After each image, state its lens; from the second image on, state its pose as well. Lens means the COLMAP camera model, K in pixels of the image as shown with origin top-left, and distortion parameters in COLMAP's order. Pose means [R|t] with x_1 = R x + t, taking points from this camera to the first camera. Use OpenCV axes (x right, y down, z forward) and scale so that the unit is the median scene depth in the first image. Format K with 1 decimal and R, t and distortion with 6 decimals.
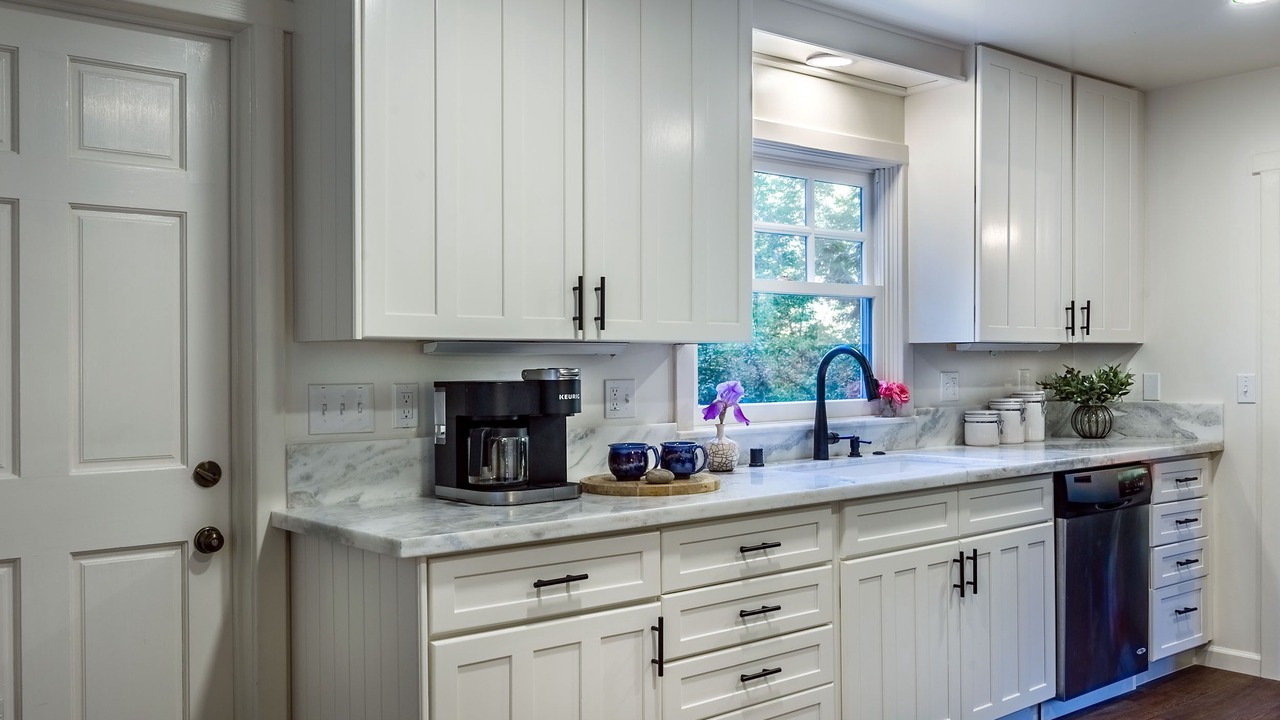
lens RADIAL K [[1109.2, 0, 640.0], [0, 1109.2, 360.0], [0, 0, 1]] dist [0.000512, -0.003094]
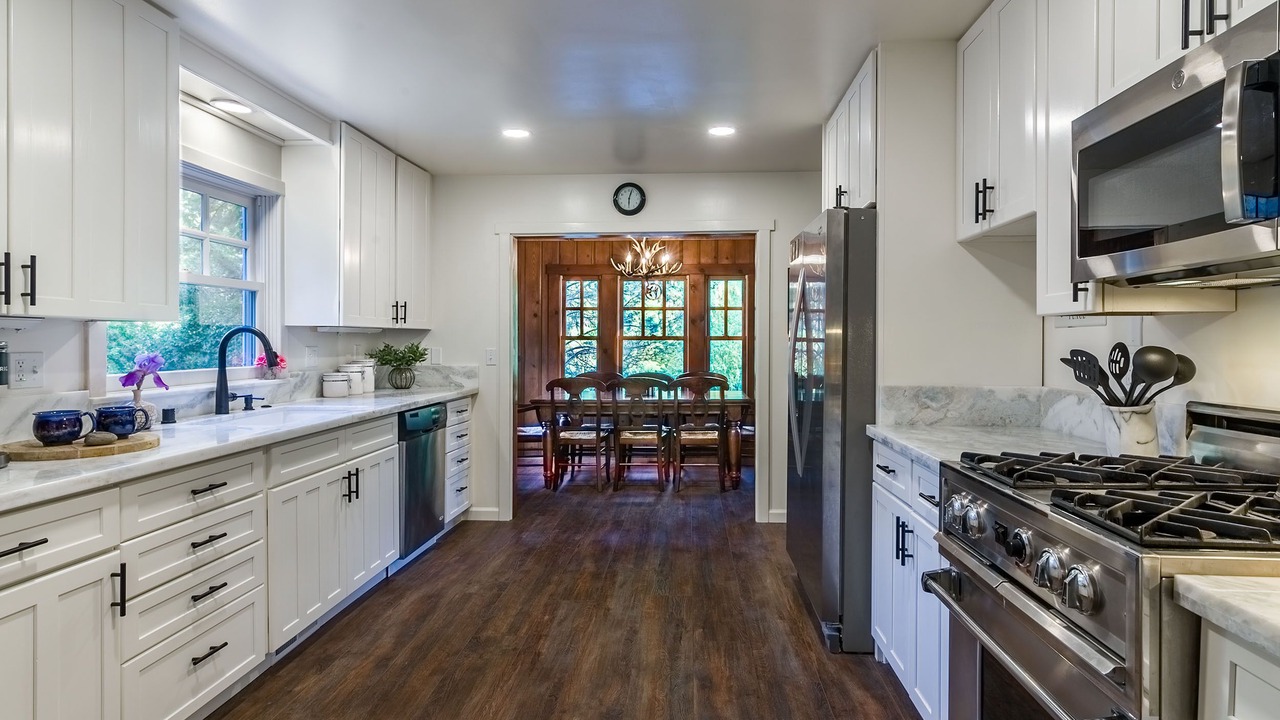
lens RADIAL K [[692.5, 0, 643.3], [0, 692.5, 344.2], [0, 0, 1]] dist [0.004821, 0.001098]
pose [[0.678365, 0.006485, 0.734696, -0.103235], [-0.011686, 0.999930, 0.001964, 0.001446], [-0.734632, -0.009918, 0.678393, 0.098343]]
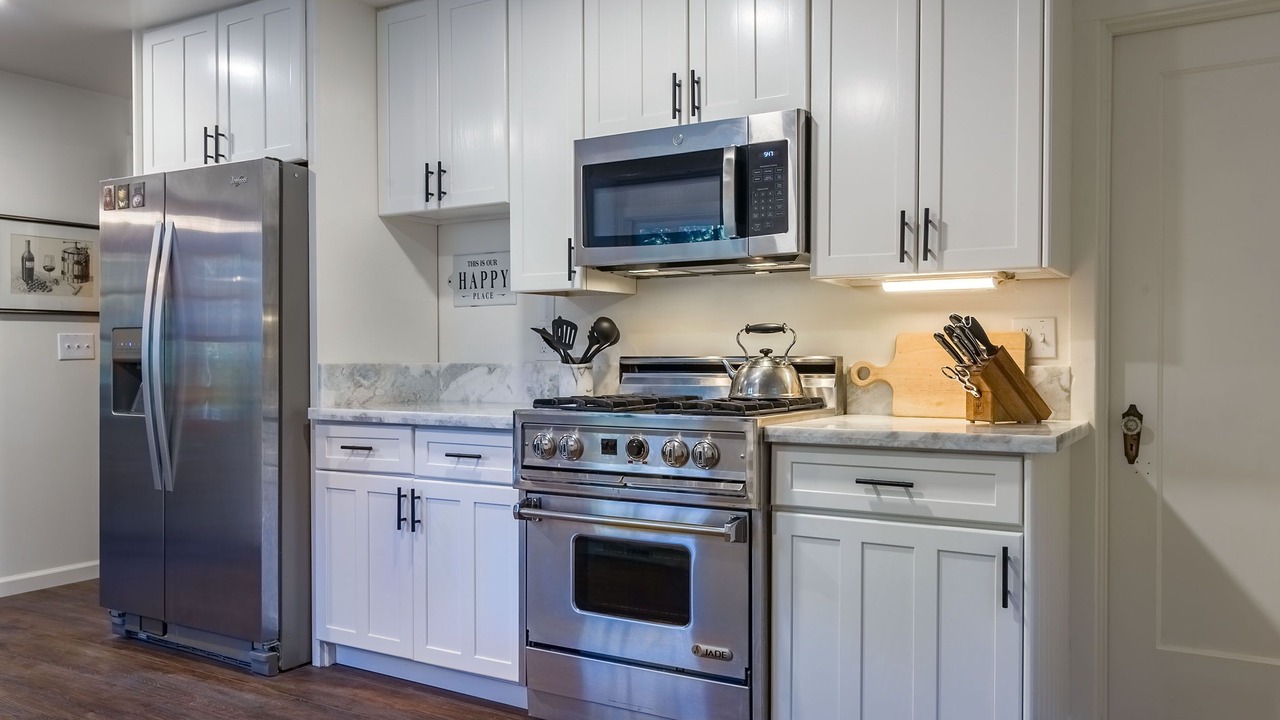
lens RADIAL K [[985.9, 0, 640.0], [0, 985.9, 360.0], [0, 0, 1]] dist [-0.002497, -0.000399]
pose [[-0.337177, 0.002875, 0.941437, -0.399170], [-0.001176, 0.999993, -0.003475, 0.043895], [-0.941441, -0.002279, -0.337171, 0.450422]]
